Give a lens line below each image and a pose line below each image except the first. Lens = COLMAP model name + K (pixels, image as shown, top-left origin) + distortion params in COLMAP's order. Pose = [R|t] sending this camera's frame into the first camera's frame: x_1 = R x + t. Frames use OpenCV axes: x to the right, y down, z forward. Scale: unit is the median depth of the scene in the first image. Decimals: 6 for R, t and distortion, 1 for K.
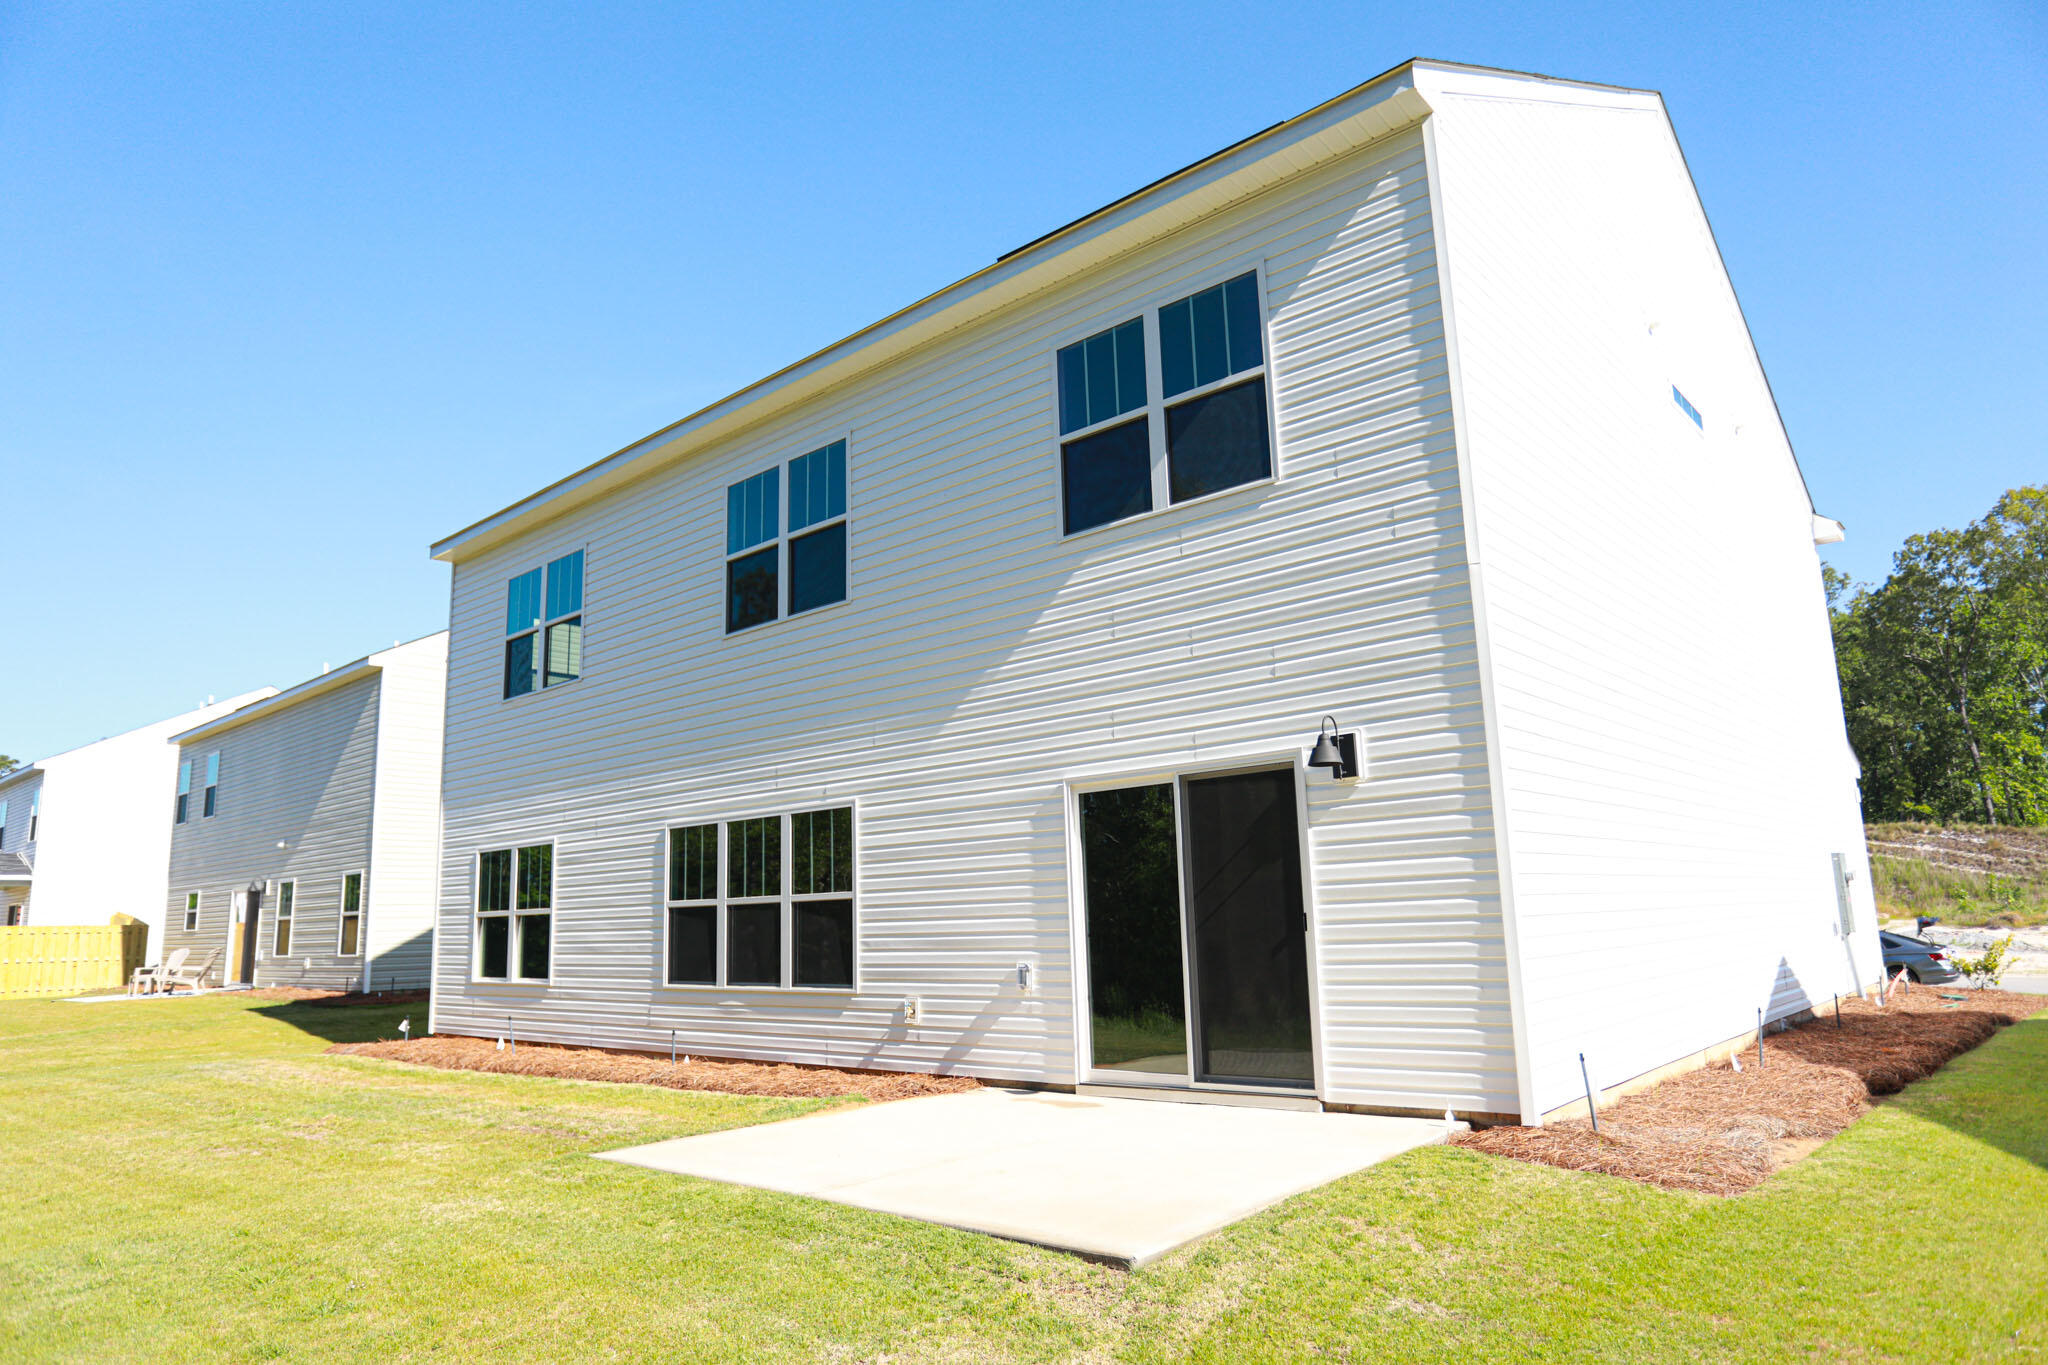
lens RADIAL K [[1422.9, 0, 1022.6], [0, 1422.9, 695.3], [0, 0, 1]] dist [-0.064594, -0.000870]
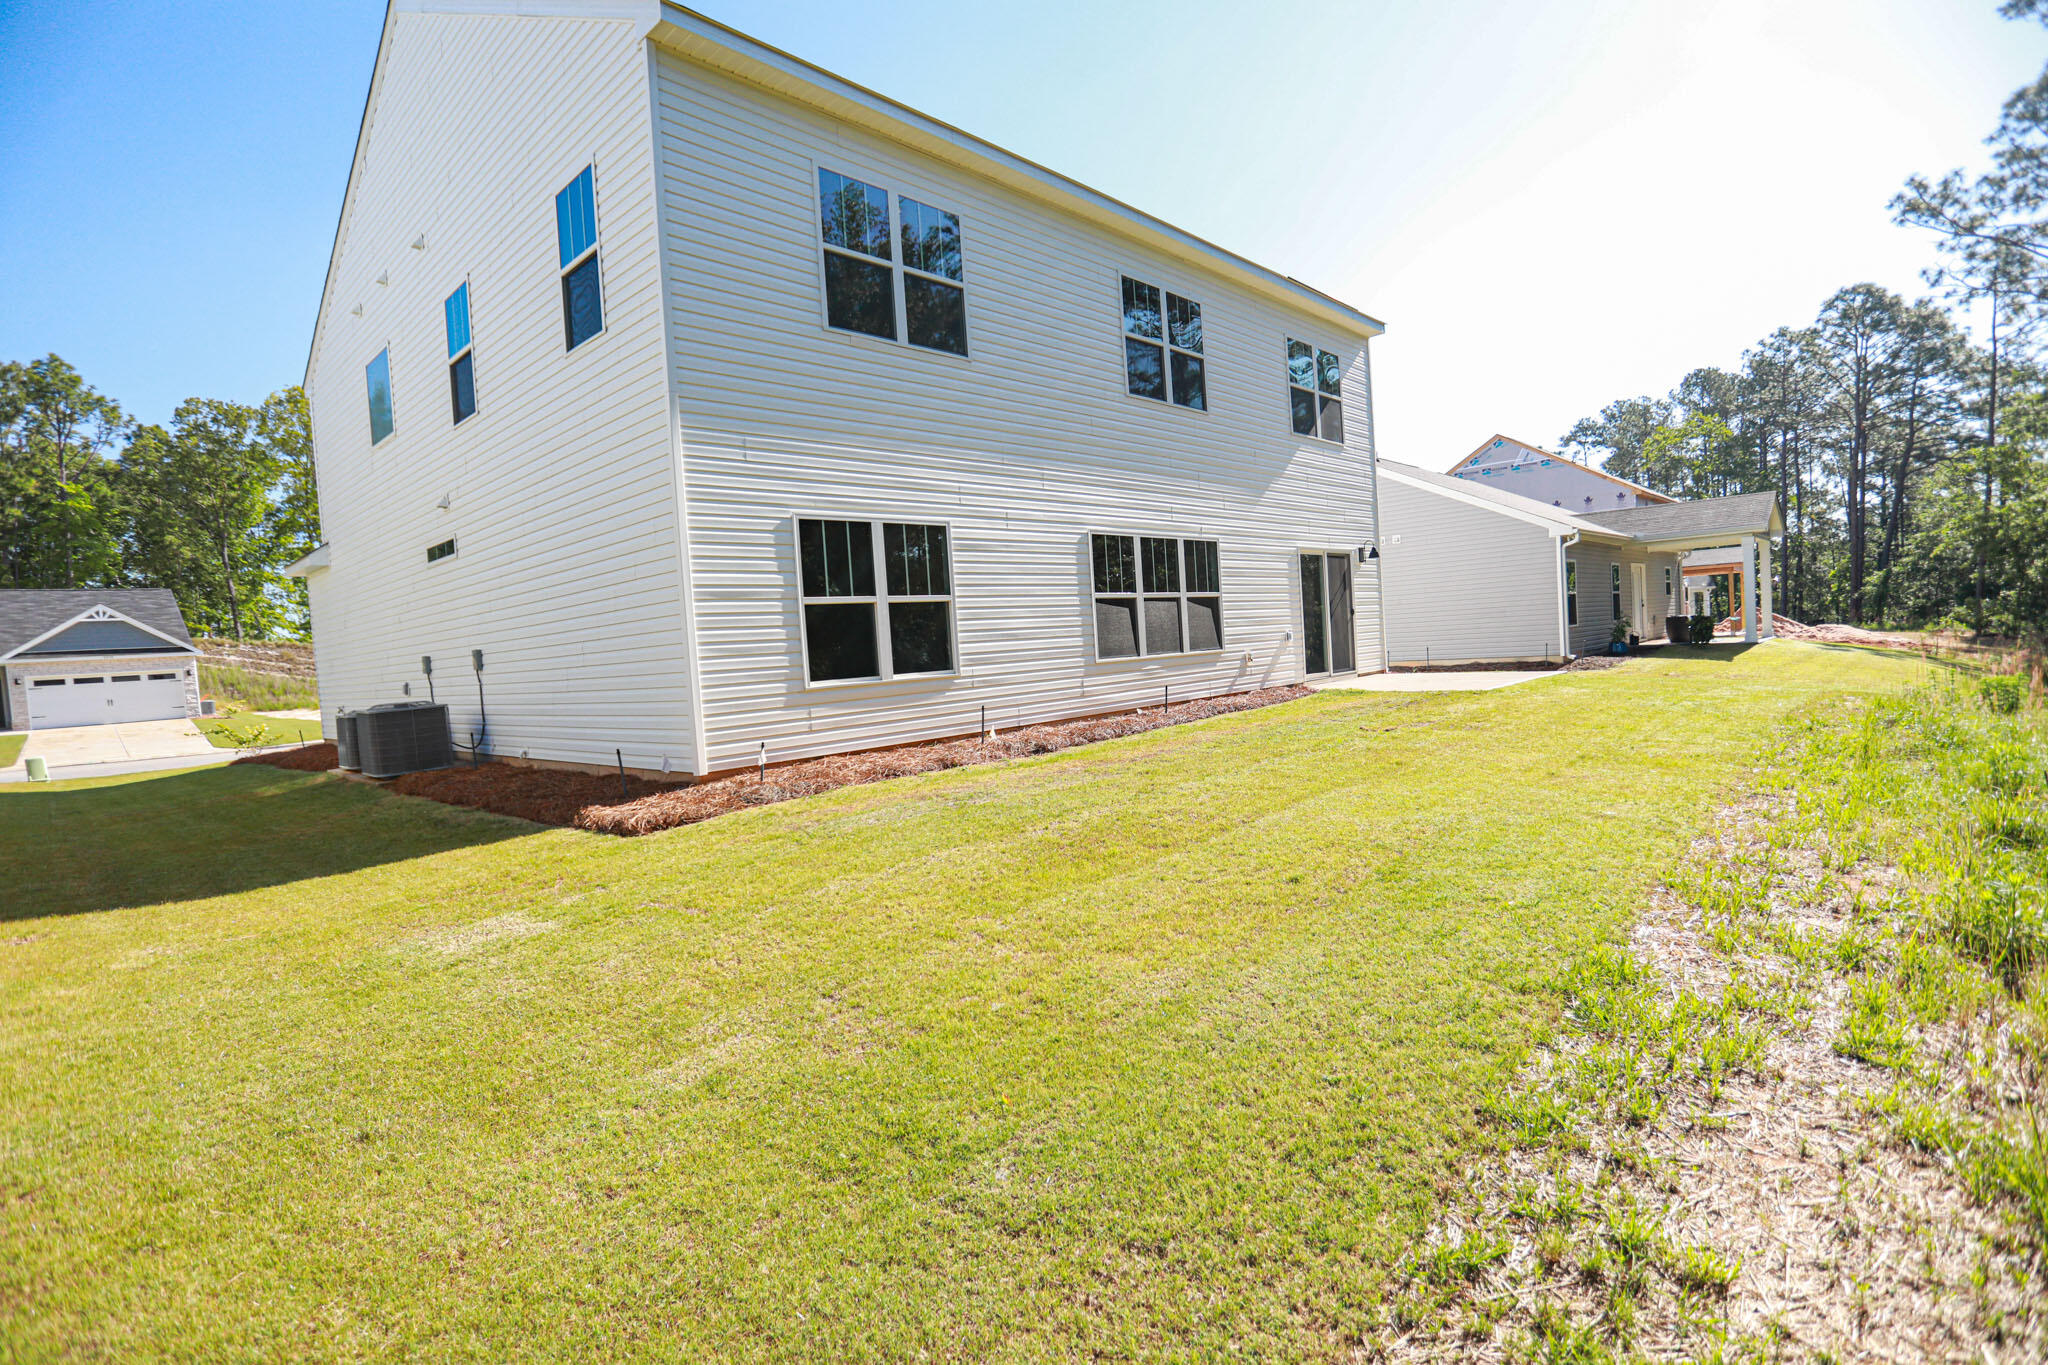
lens RADIAL K [[989.0, 0, 1022.2], [0, 989.0, 672.2], [0, 0, 1]] dist [-0.041731, 0.009363]
pose [[-0.018921, -0.016502, 0.999685, -1.004264], [-0.115138, 0.993248, 0.014216, 0.189337], [-0.993169, -0.114833, -0.020693, 0.972858]]
